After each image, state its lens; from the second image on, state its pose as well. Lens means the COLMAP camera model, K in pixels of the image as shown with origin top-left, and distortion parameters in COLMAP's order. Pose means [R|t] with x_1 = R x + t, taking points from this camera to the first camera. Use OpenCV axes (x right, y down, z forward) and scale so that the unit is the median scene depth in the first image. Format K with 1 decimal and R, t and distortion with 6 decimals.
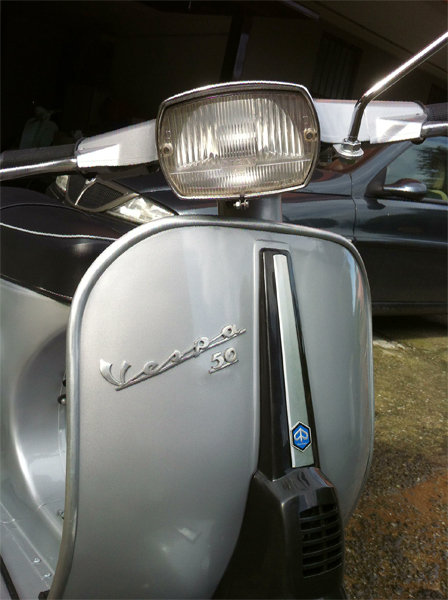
lens RADIAL K [[568.7, 0, 219.9], [0, 568.7, 303.4], [0, 0, 1]] dist [0.014410, 0.000000]
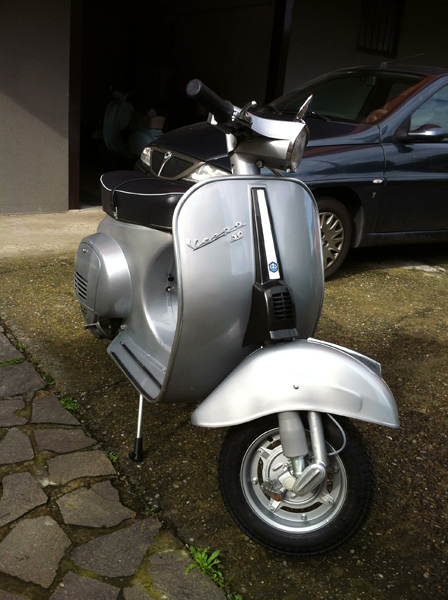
lens RADIAL K [[568.7, 0, 225.1], [0, 568.7, 294.6], [0, 0, 1]] dist [0.014410, 0.000000]
pose [[0.987607, -0.075337, -0.137684, 0.057677], [0.082841, 0.995328, 0.049595, 0.047609], [0.133305, -0.060386, 0.989234, -0.296089]]
